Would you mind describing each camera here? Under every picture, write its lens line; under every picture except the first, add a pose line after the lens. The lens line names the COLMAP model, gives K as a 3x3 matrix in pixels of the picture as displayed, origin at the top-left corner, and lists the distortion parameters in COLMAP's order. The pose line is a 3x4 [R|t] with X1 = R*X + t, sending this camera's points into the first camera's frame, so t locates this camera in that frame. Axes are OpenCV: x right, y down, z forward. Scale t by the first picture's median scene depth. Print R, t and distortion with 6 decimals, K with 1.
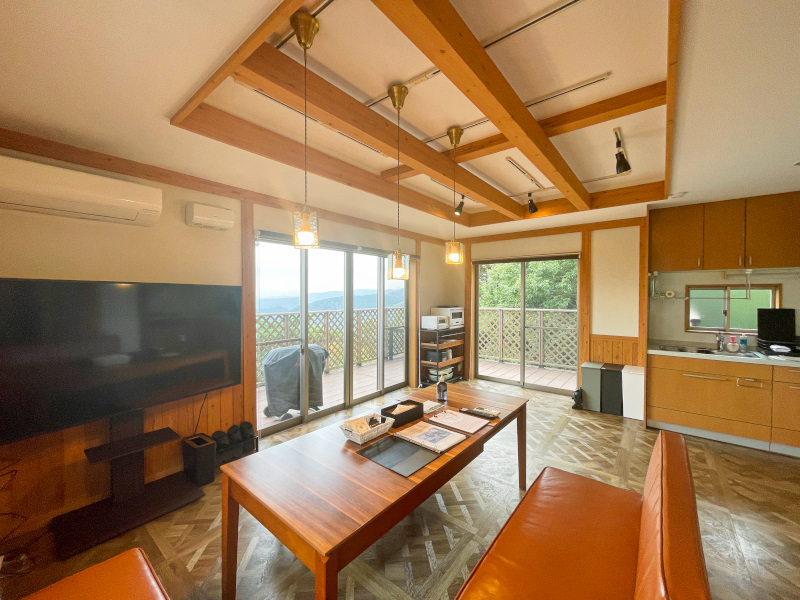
lens RADIAL K [[323.5, 0, 402.2], [0, 323.5, 298.8], [0, 0, 1]] dist [0.000841, -0.000308]
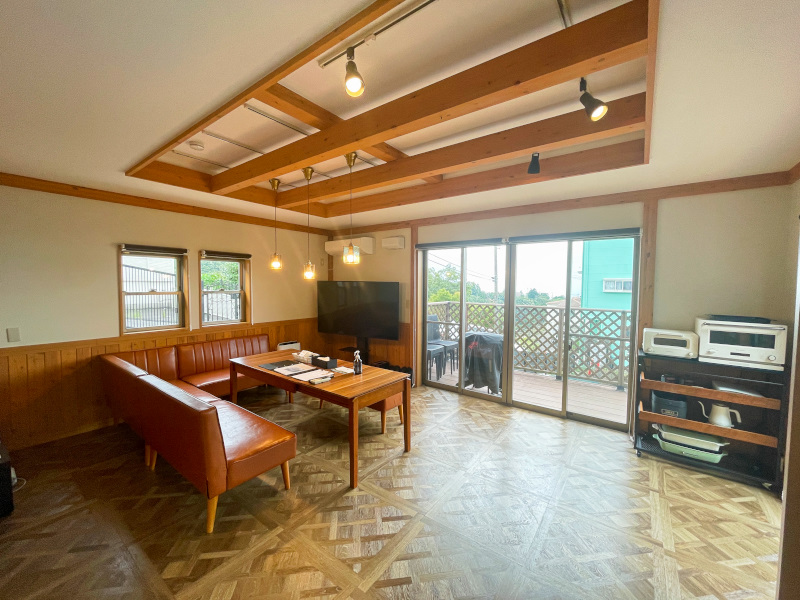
lens RADIAL K [[320.6, 0, 402.6], [0, 320.6, 296.8], [0, 0, 1]] dist [-0.003067, -0.000033]
pose [[0.046834, 0.042793, -0.997986, 0.747993], [-0.024733, 0.998825, 0.041668, -0.020672], [0.998596, 0.022731, 0.047837, 0.616228]]
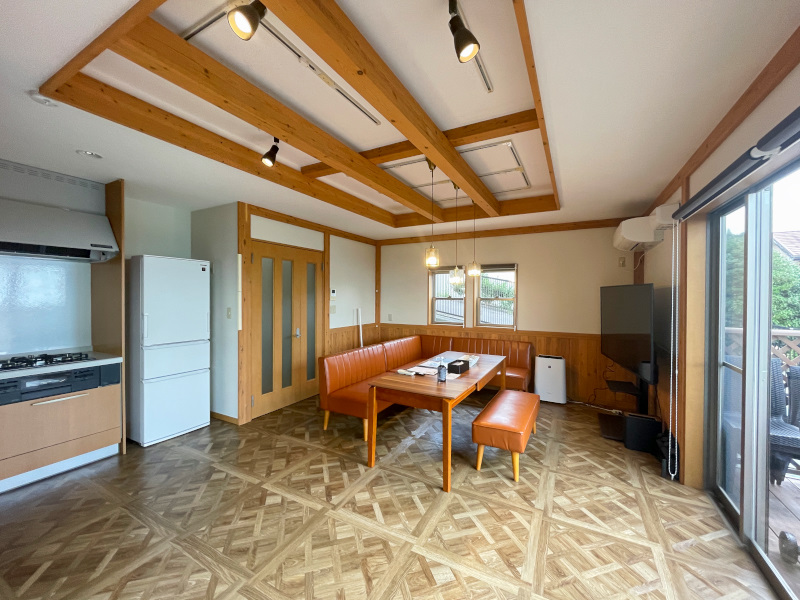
lens RADIAL K [[323.5, 0, 402.2], [0, 323.5, 298.8], [0, 0, 1]] dist [0.000841, -0.000308]
pose [[-0.981517, -0.001457, -0.191369, 0.270260], [-0.006319, 0.999673, 0.024797, -0.007322], [0.191270, 0.025547, -0.981205, 1.179146]]
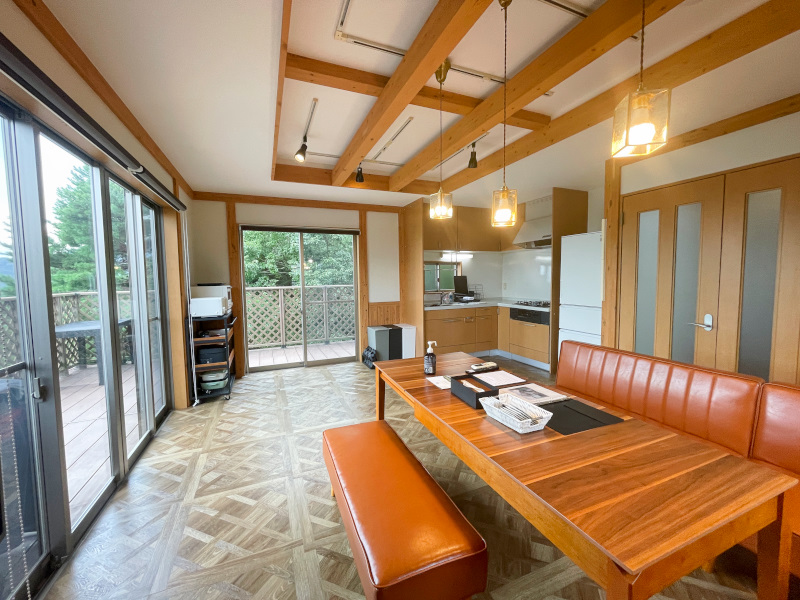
lens RADIAL K [[323.5, 0, 402.2], [0, 323.5, 298.8], [0, 0, 1]] dist [0.000841, -0.000308]
pose [[0.463650, -0.065050, 0.883627, -0.376529], [0.027135, 0.997876, 0.059223, 0.031570], [-0.885603, -0.003481, 0.464430, 0.369077]]
